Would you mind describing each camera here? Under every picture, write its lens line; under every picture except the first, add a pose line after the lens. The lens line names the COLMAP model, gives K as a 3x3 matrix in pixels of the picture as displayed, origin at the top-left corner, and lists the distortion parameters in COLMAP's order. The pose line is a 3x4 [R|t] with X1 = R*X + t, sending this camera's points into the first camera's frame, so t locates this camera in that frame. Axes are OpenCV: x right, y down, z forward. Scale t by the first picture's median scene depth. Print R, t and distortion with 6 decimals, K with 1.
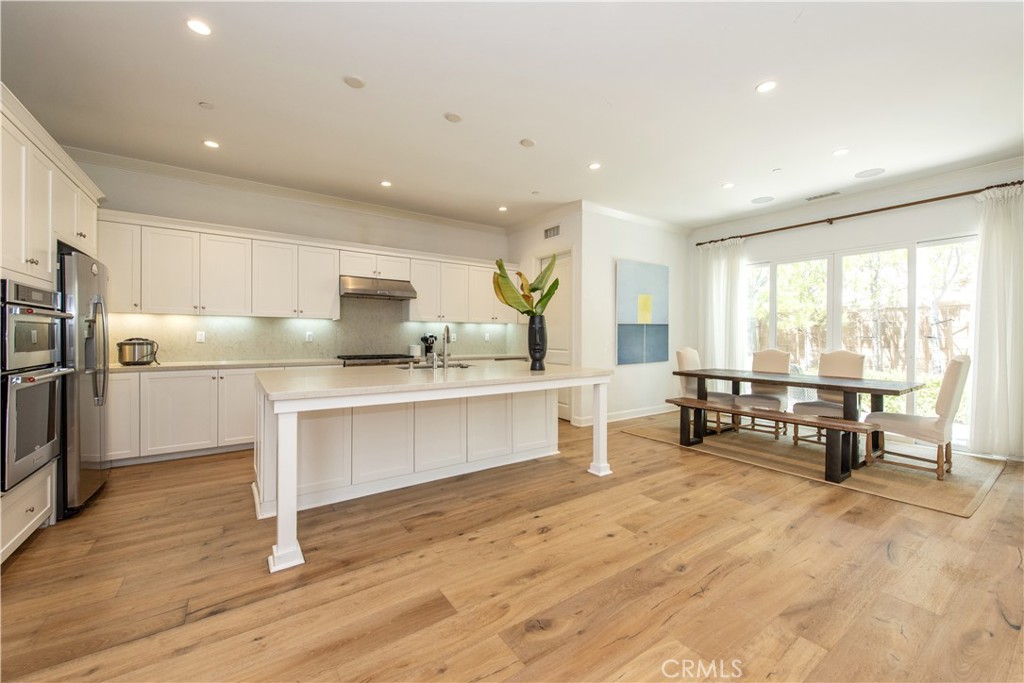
lens RADIAL K [[403.4, 0, 513.4], [0, 403.4, 339.0], [0, 0, 1]] dist [0.007204, -0.000848]
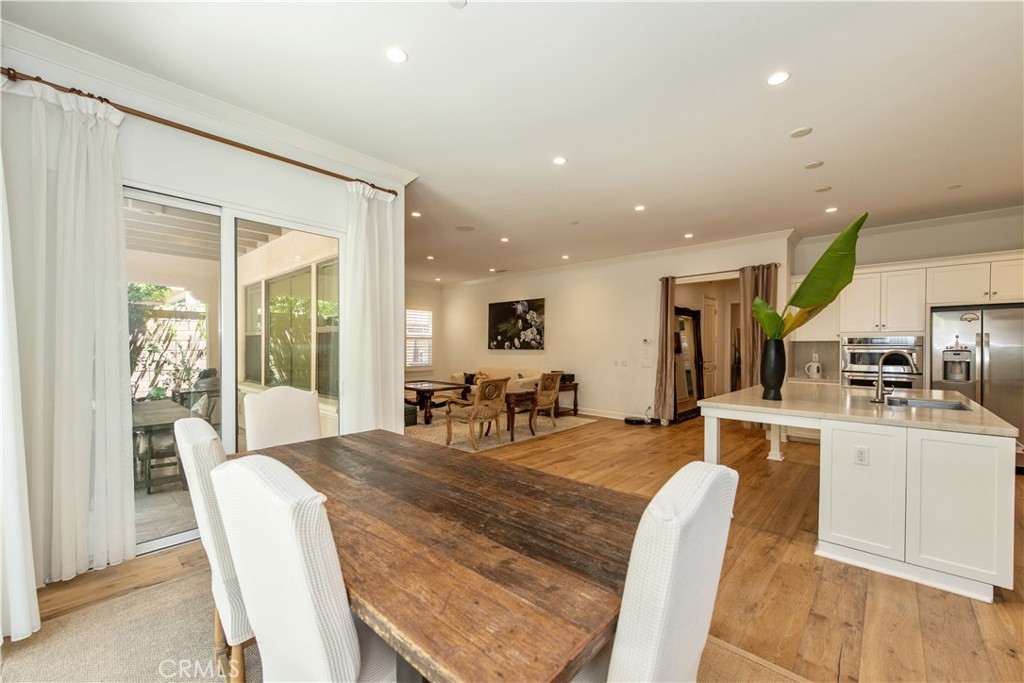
lens RADIAL K [[403.4, 0, 520.5], [0, 403.4, 348.4], [0, 0, 1]] dist [0.007204, -0.000848]
pose [[-0.973145, -0.014407, -0.229742, 1.070968], [-0.015360, 0.999879, 0.002361, -0.033657], [0.229680, 0.005826, -0.973249, 2.300123]]
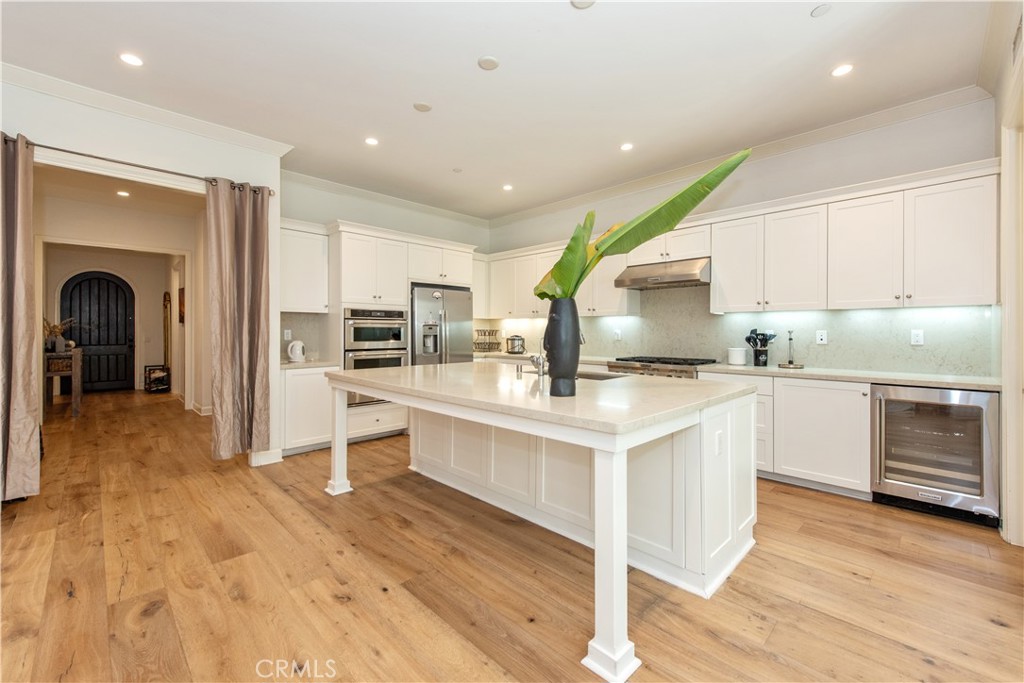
lens RADIAL K [[420.4, 0, 512.7], [0, 420.4, 334.2], [0, 0, 1]] dist [0.007708, -0.000926]
pose [[0.172588, 0.002898, -0.984990, 0.829938], [-0.006283, 0.999979, 0.001841, -0.012928], [0.984974, 0.005871, 0.172603, 1.092675]]
